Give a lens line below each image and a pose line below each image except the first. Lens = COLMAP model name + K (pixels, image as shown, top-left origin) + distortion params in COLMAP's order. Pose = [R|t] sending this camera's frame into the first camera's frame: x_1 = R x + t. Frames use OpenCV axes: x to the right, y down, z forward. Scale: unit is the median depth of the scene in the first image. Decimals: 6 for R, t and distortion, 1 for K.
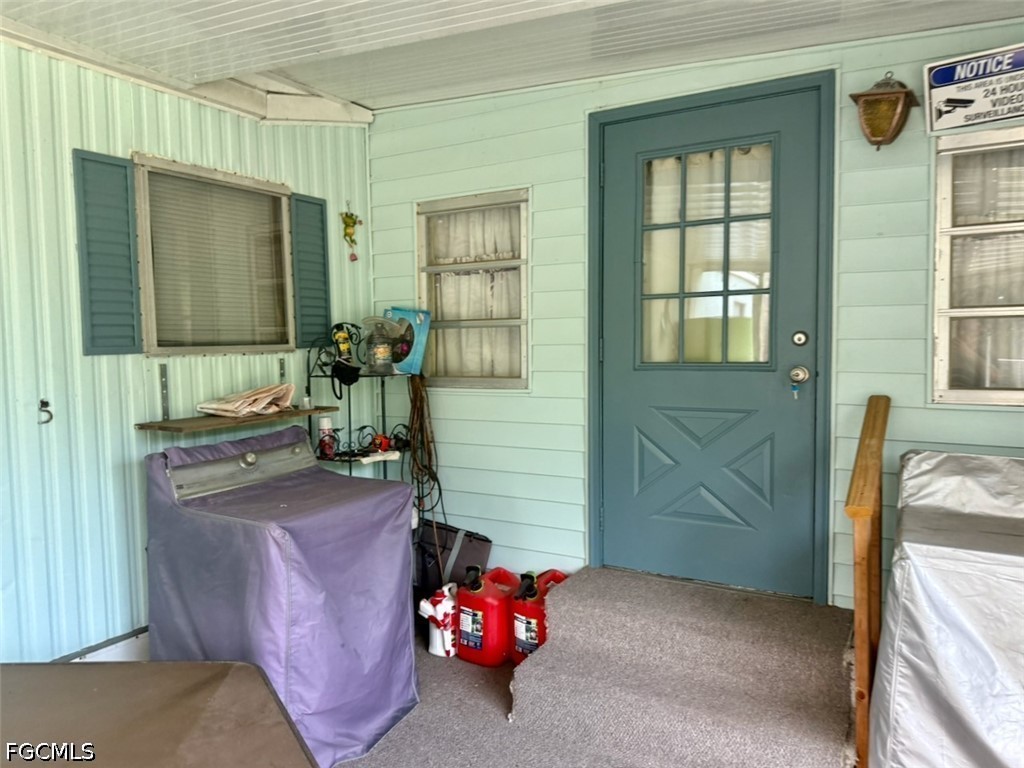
lens RADIAL K [[709.9, 0, 511.5], [0, 709.9, 406.7], [0, 0, 1]] dist [0.068275, -0.120780]
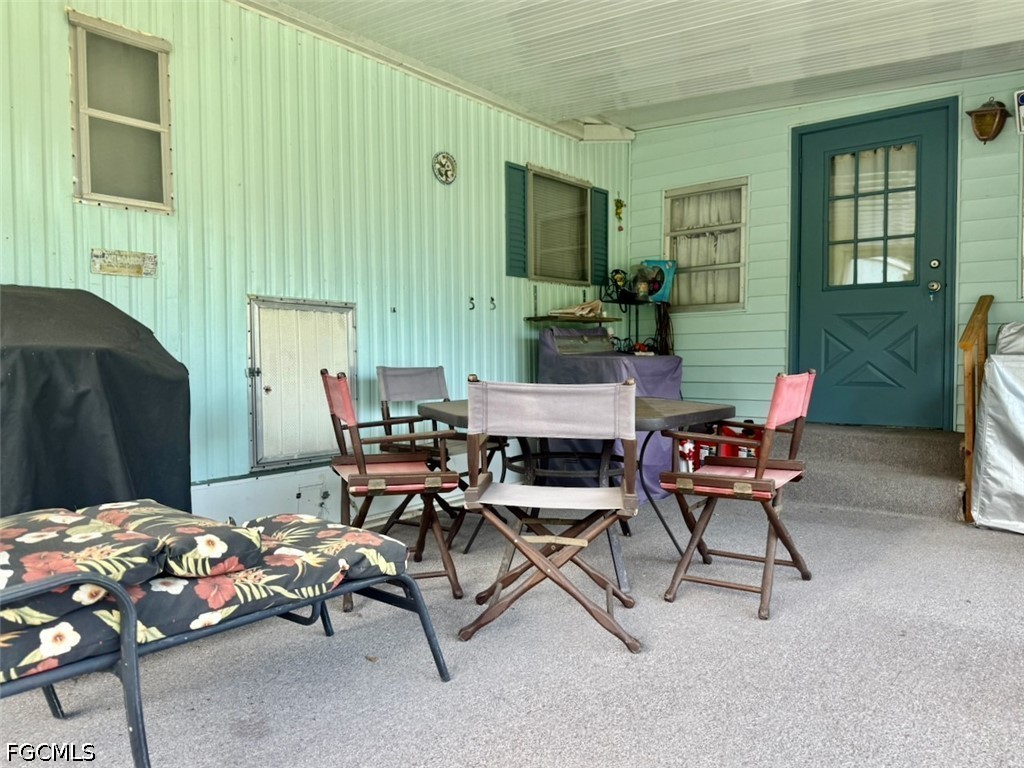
lens RADIAL K [[731.6, 0, 514.1], [0, 731.6, 404.3], [0, 0, 1]] dist [0.062519, -0.092730]
pose [[0.987636, 0.015161, -0.156032, -0.240588], [-0.019045, 0.999544, -0.023427, 0.253934], [0.155606, 0.026109, 0.987474, -0.702369]]
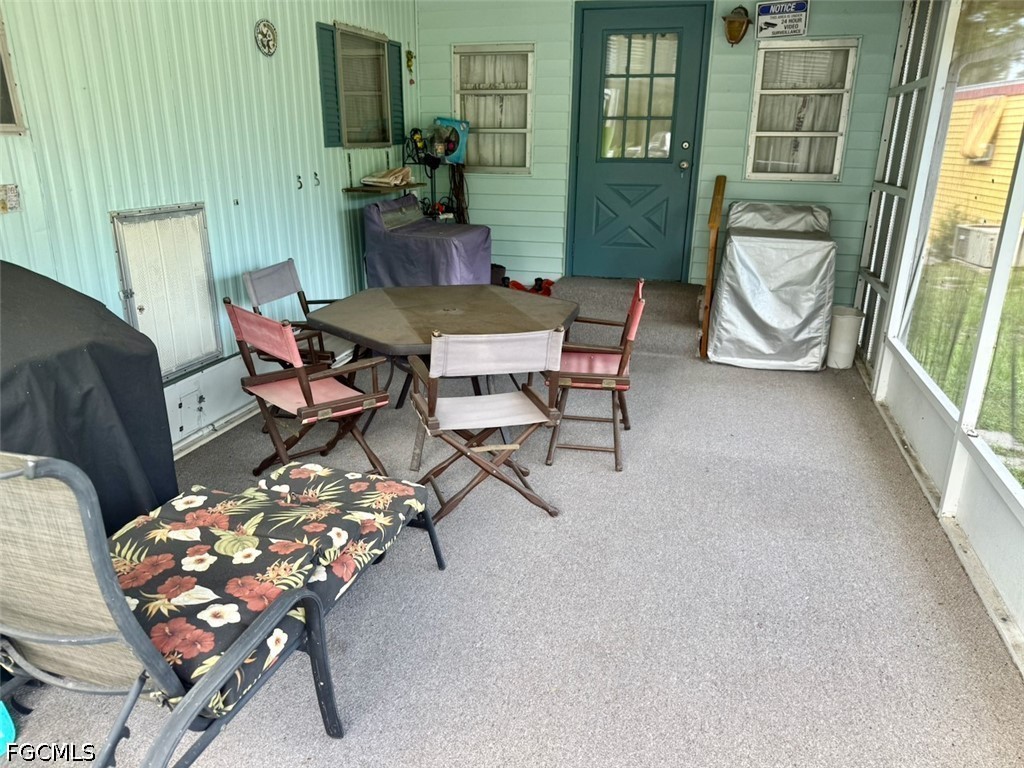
lens RADIAL K [[709.9, 0, 511.5], [0, 709.9, 406.7], [0, 0, 1]] dist [0.068275, -0.120780]
pose [[0.969465, -0.066294, 0.236098, -0.519975], [0.001586, 0.964442, 0.264291, 0.069412], [-0.245224, -0.255847, 0.935098, -0.817880]]
